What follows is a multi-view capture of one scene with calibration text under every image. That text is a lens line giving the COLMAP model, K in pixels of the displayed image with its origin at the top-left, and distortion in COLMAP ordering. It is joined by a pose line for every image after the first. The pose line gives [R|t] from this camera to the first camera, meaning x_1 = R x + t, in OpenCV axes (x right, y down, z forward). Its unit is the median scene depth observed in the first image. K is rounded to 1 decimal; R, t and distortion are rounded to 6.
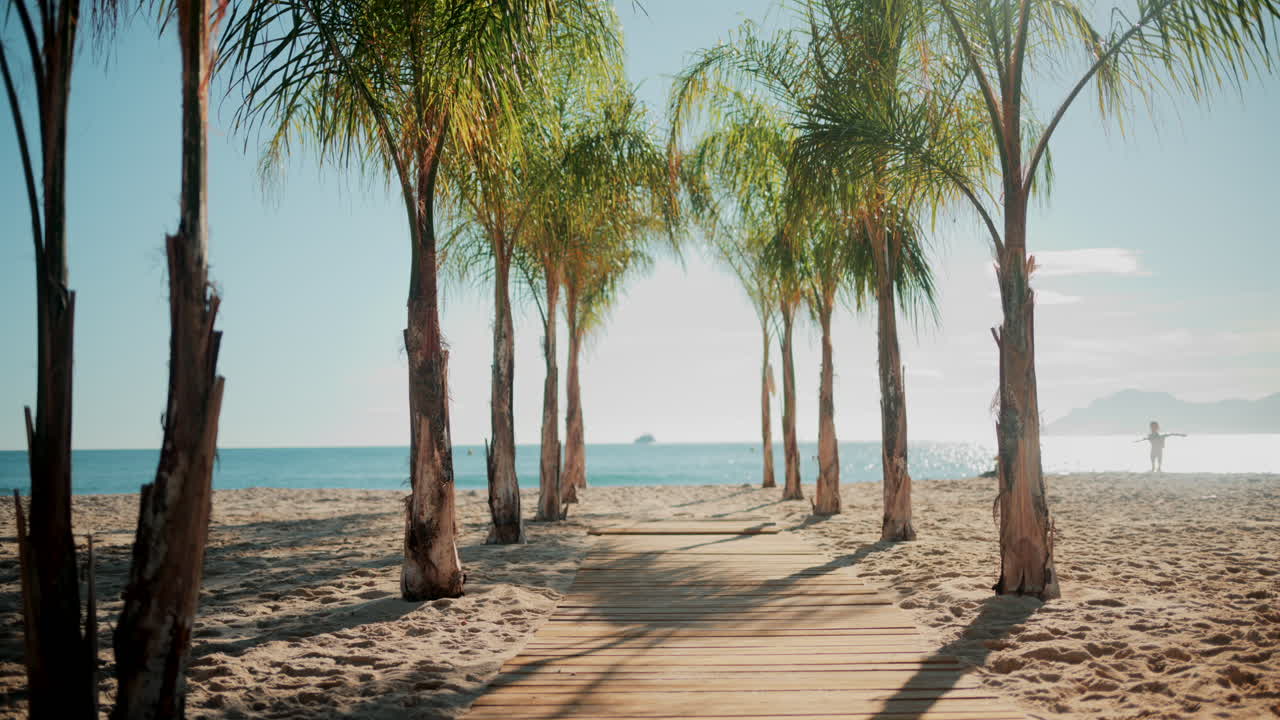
lens RADIAL K [[1237.6, 0, 640.0], [0, 1237.6, 360.0], [0, 0, 1]] dist [-0.010591, -0.010525]
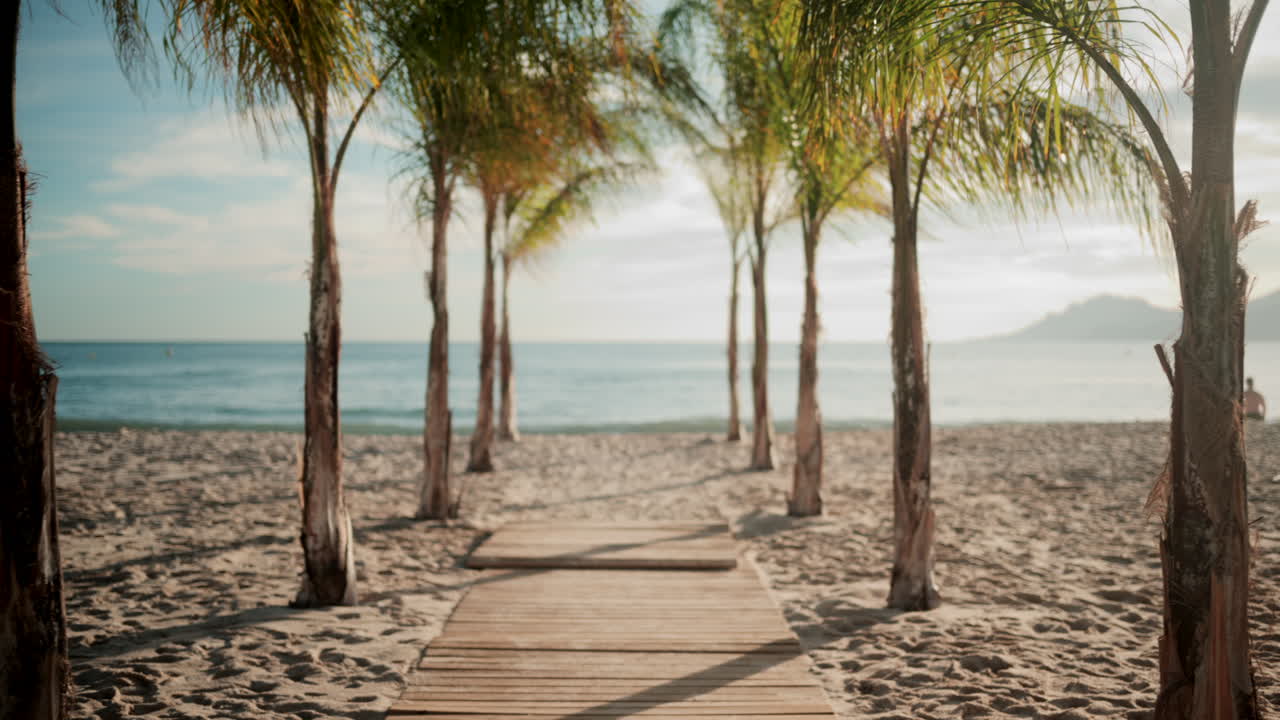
lens RADIAL K [[1237.6, 0, 640.0], [0, 1237.6, 360.0], [0, 0, 1]] dist [-0.010591, -0.010525]
pose [[0.999650, 0.015780, 0.021251, 0.043727], [-0.017484, 0.996433, 0.082554, -0.038751], [-0.019872, -0.082897, 0.996360, 0.341697]]
